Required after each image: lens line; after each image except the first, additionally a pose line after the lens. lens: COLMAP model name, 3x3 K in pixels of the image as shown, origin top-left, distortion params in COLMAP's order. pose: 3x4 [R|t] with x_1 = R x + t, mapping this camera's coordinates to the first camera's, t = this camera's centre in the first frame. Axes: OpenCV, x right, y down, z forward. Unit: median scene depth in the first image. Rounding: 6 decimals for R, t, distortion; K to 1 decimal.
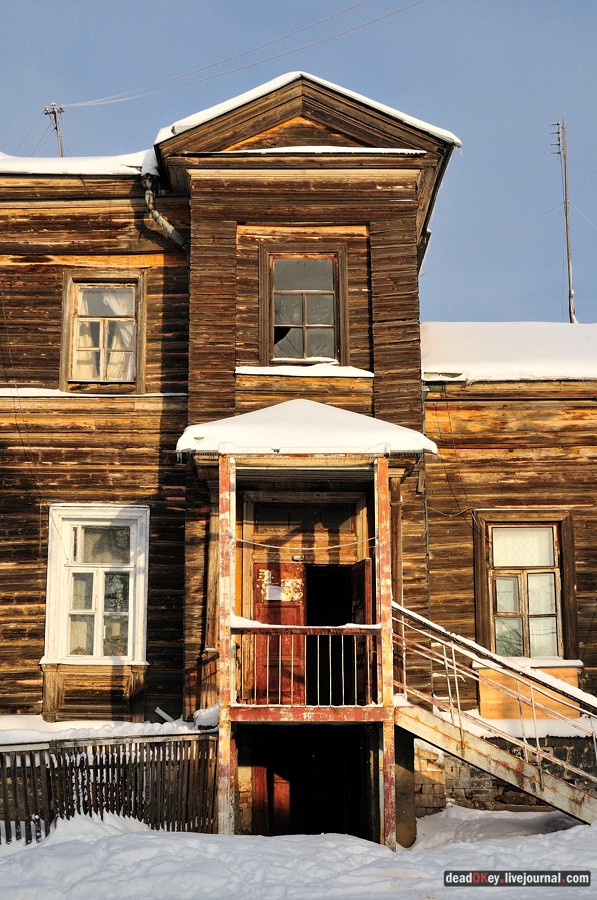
lens RADIAL K [[1434.1, 0, 298.5], [0, 1434.1, 450.0], [0, 0, 1]] dist [0.023839, 0.085617]
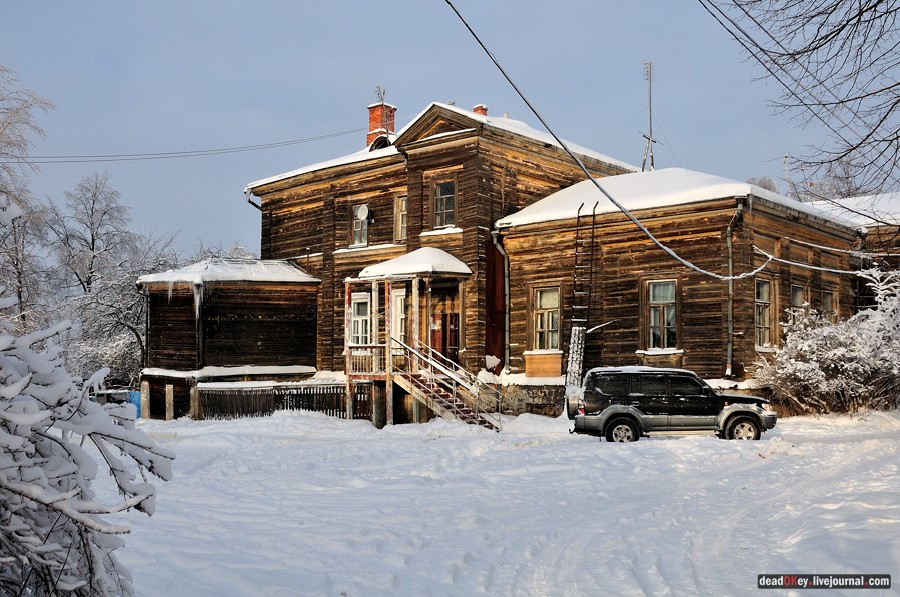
lens RADIAL K [[974.5, 0, 450.0], [0, 974.5, 298.5], [0, 0, 1]] dist [-0.168397, 0.006436]
pose [[0.727140, -0.048087, -0.684803, 1.012365], [0.134008, 0.988296, 0.072894, -0.056646], [0.673283, -0.144773, 0.725073, -0.153823]]
